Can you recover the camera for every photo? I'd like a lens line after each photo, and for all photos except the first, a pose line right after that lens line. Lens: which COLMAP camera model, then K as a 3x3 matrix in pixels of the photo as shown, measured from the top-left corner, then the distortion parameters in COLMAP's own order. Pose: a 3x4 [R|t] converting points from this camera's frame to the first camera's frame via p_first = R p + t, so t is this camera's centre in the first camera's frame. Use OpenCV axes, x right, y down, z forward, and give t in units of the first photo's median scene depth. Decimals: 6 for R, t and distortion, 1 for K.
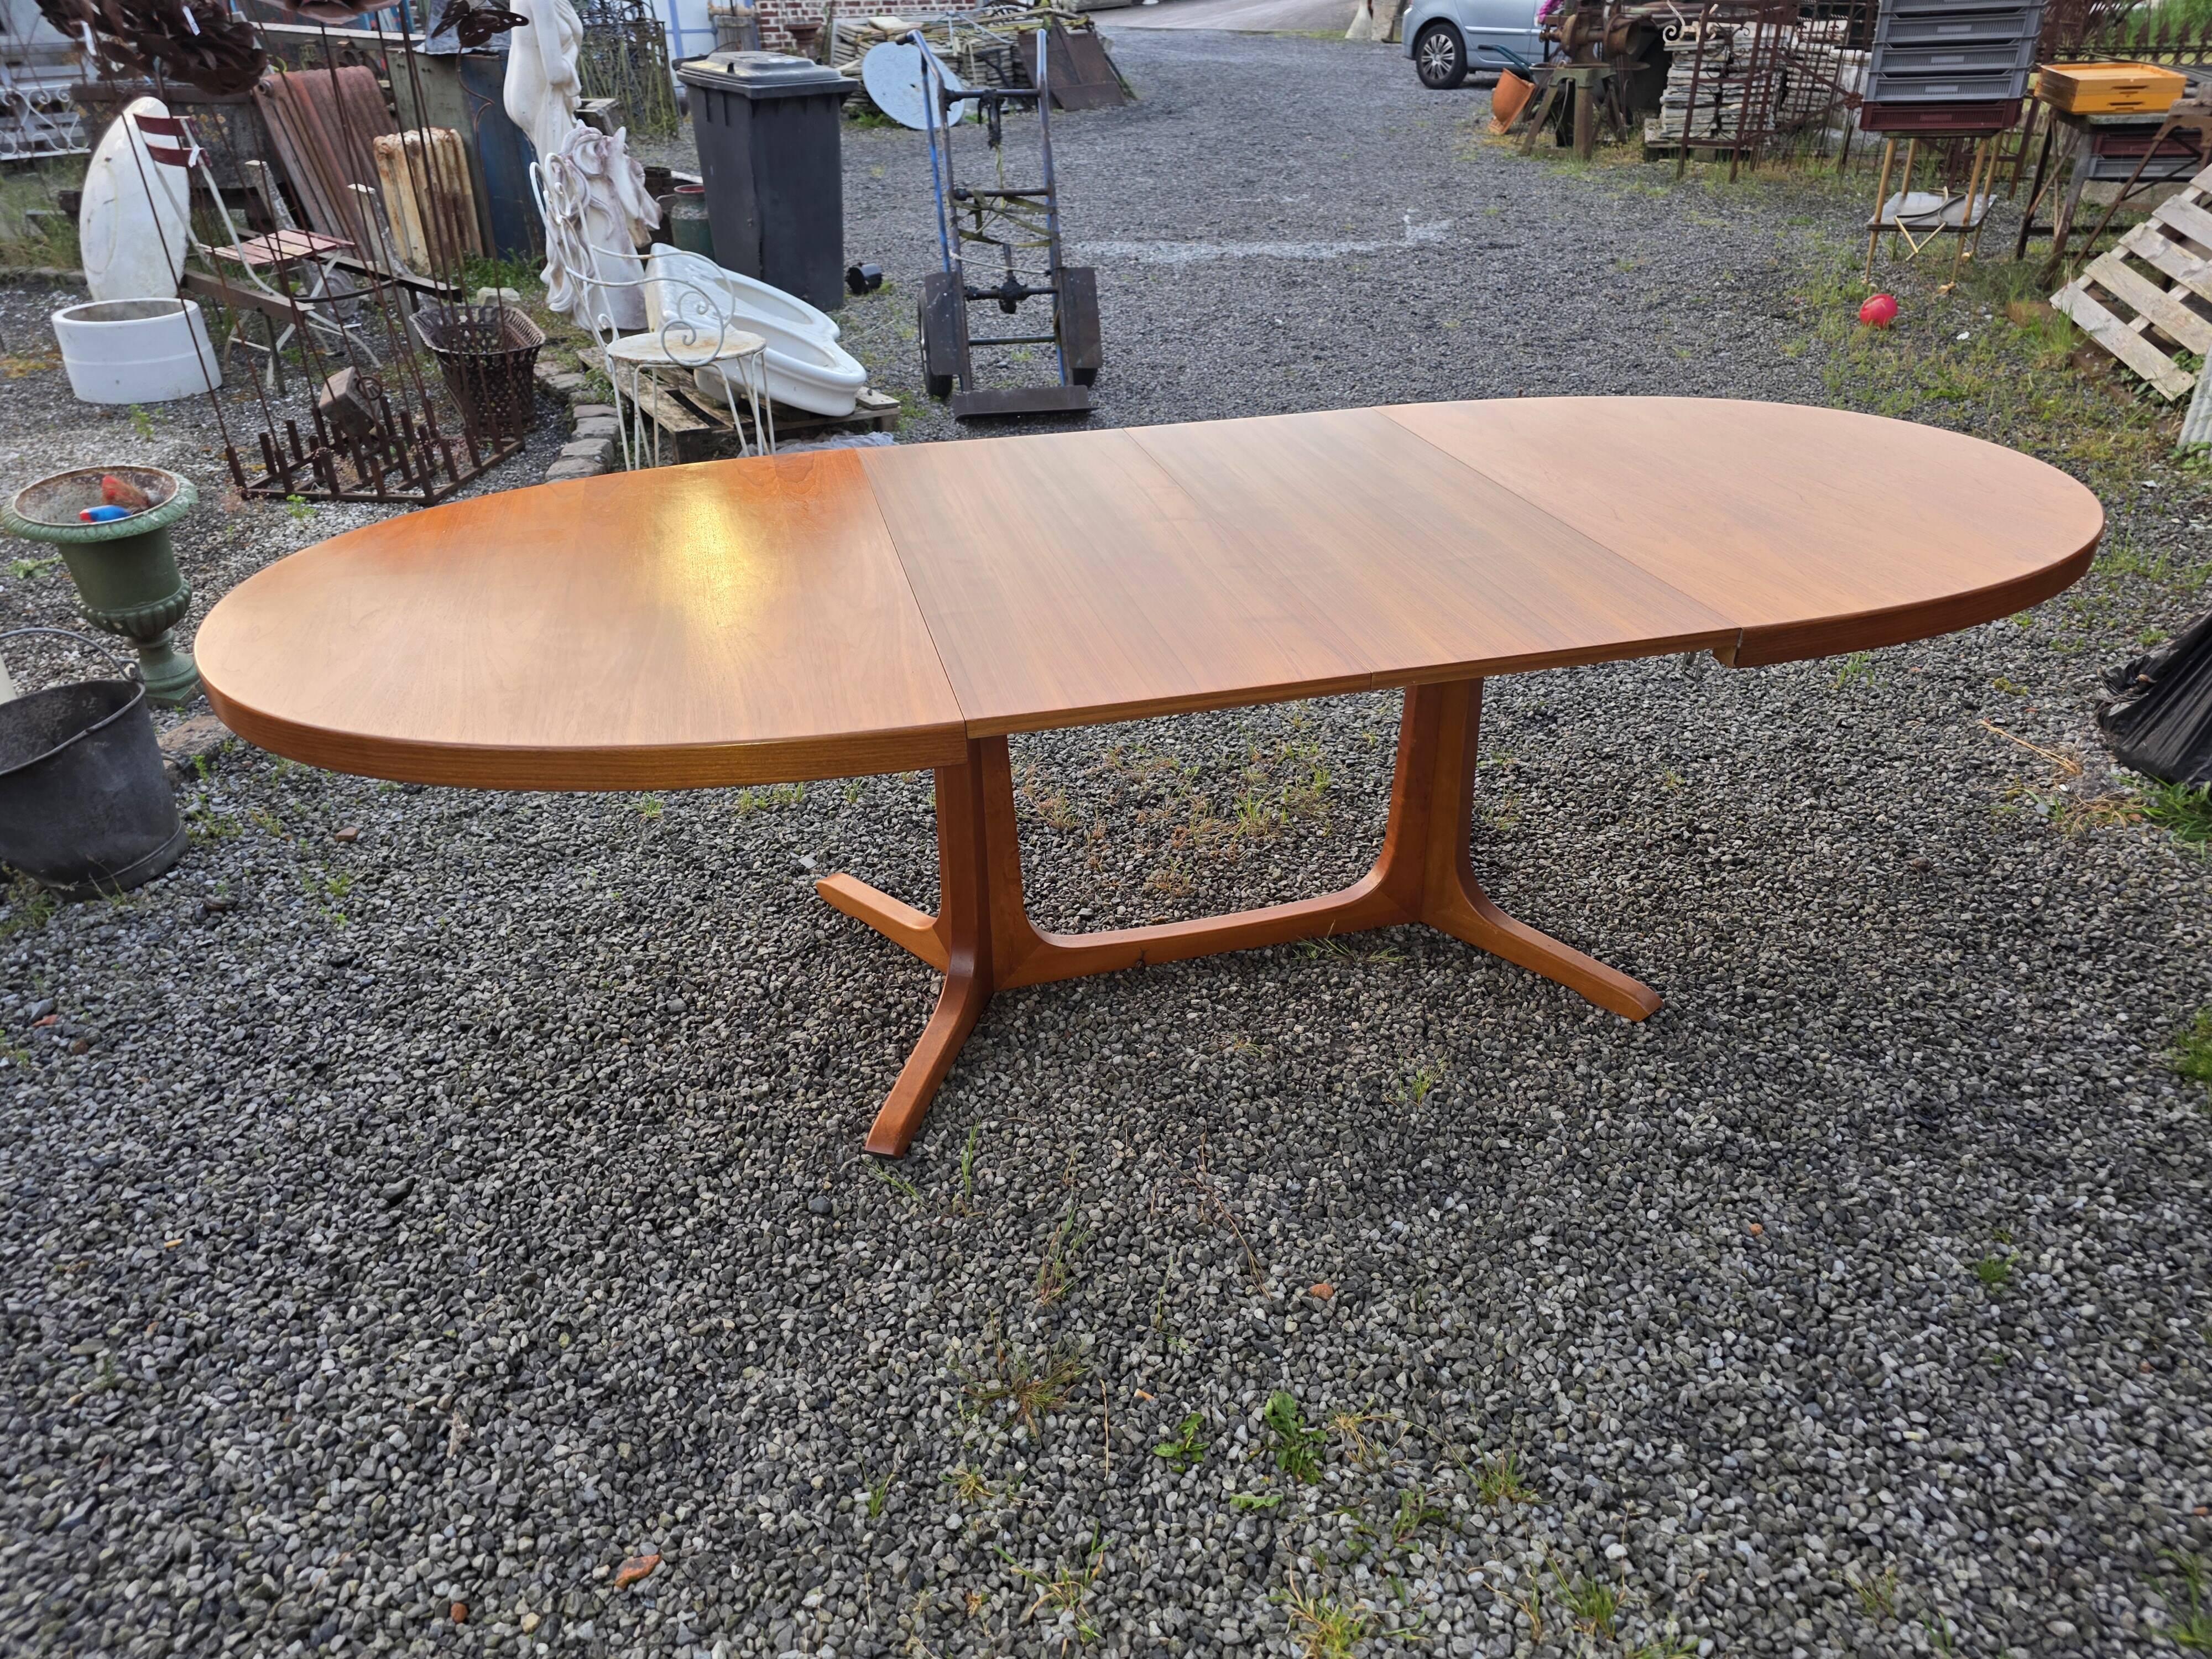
lens RADIAL K [[1549.1, 0, 1144.8], [0, 1549.1, 772.0], [0, 0, 1]] dist [0.060221, -0.065554]
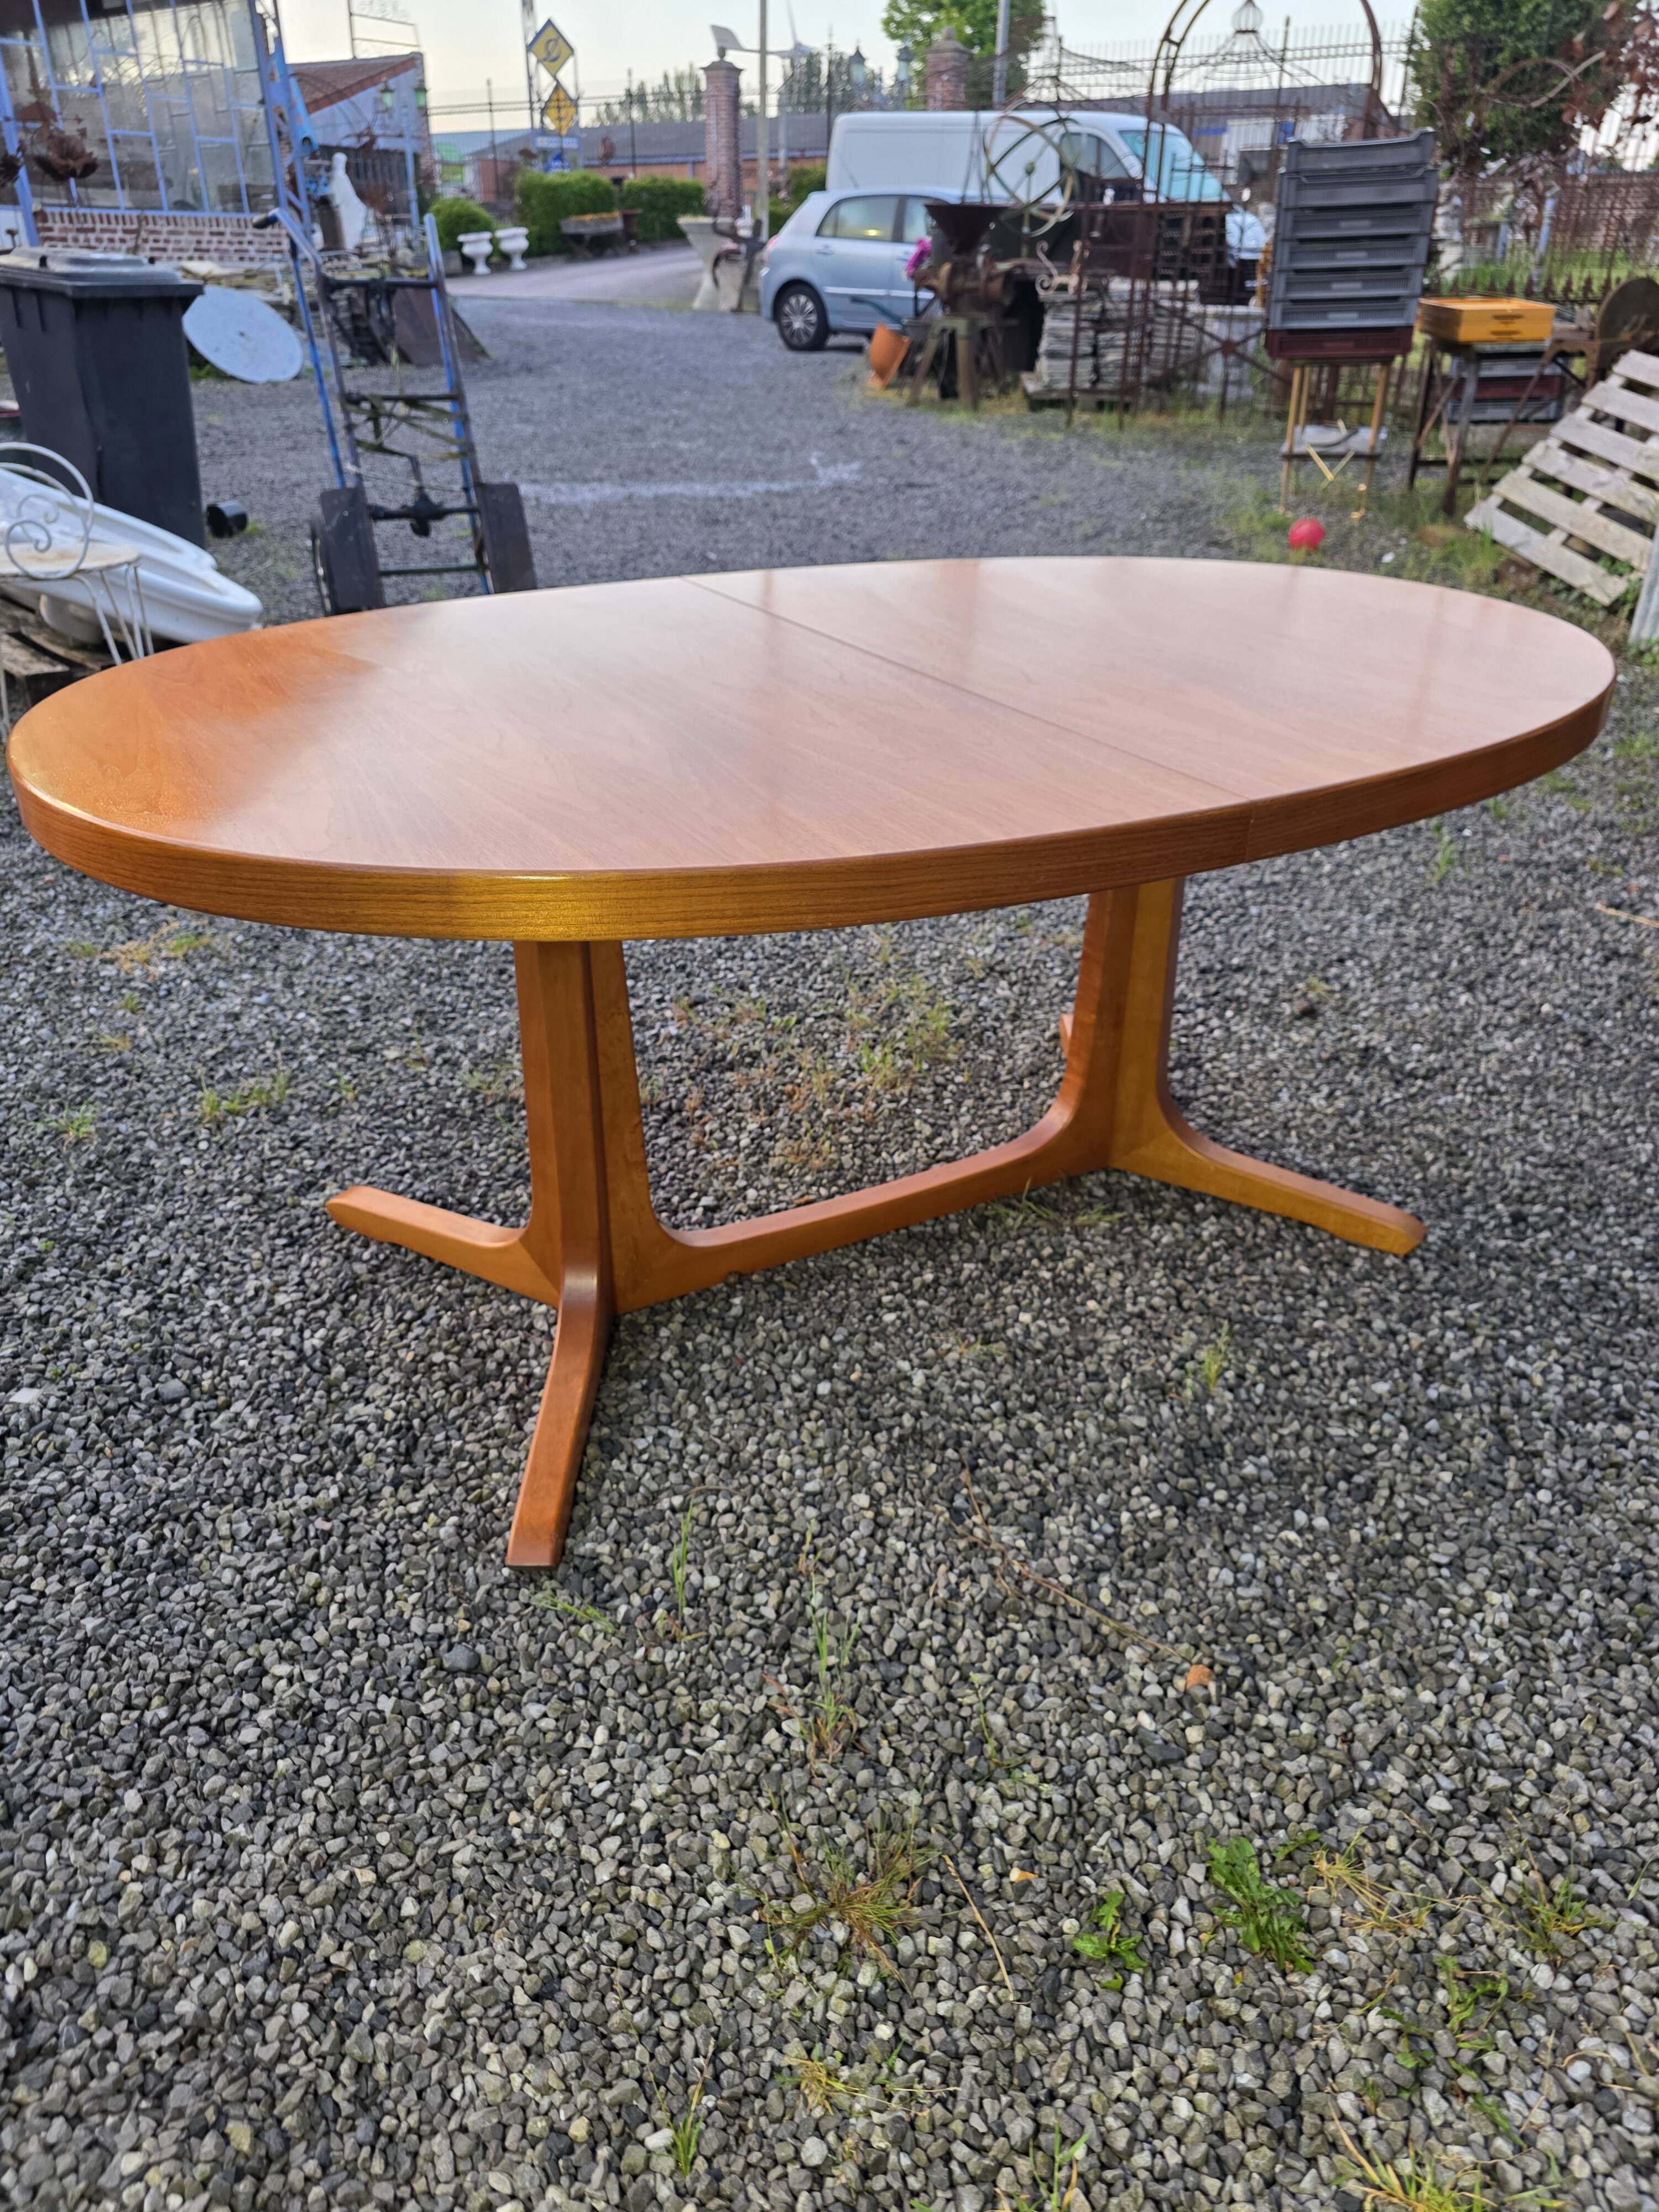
lens RADIAL K [[1530.4, 0, 856.1], [0, 1530.4, 1093.1], [0, 0, 1]] dist [0.027435, -0.025672]
pose [[0.974724, -0.089131, 0.204864, -0.141150], [0.084938, 0.995959, 0.029190, 0.024180], [-0.206637, -0.011052, 0.978355, 0.280829]]
